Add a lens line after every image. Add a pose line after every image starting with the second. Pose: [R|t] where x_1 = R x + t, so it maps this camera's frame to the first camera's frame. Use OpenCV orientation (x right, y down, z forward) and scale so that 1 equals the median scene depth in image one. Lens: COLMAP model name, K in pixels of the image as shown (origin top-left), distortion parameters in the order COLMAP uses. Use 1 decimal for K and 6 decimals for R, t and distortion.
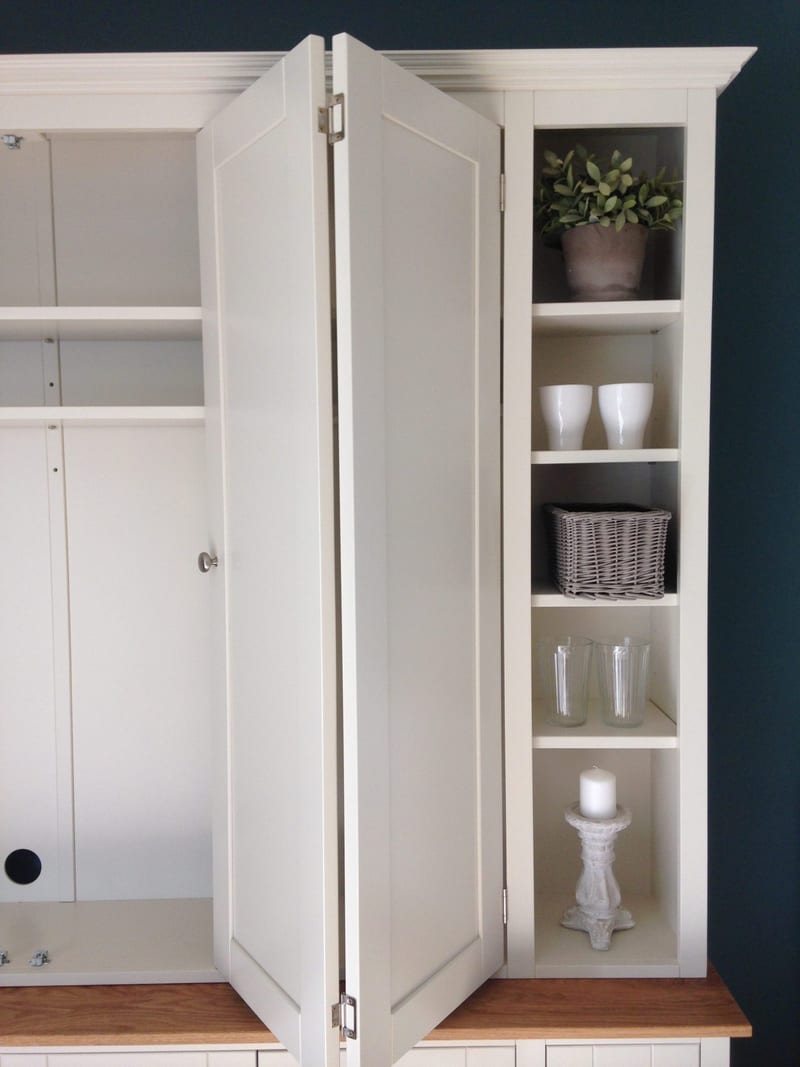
lens RADIAL K [[925.2, 0, 400.0], [0, 925.2, 533.5], [0, 0, 1]] dist [0.099828, -0.149787]
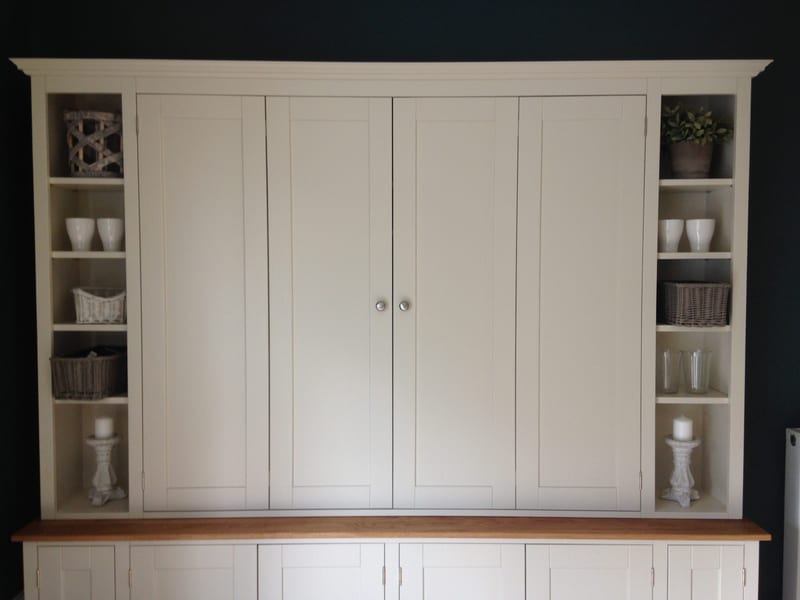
lens RADIAL K [[667.5, 0, 400.0], [0, 667.5, 300.0], [0, 0, 1]] dist [0.085297, -0.144528]
pose [[0.999582, 0.009740, -0.027211, -0.374635], [-0.010275, 0.999755, -0.019593, 0.047294], [0.027013, 0.019864, 0.999438, -0.469609]]
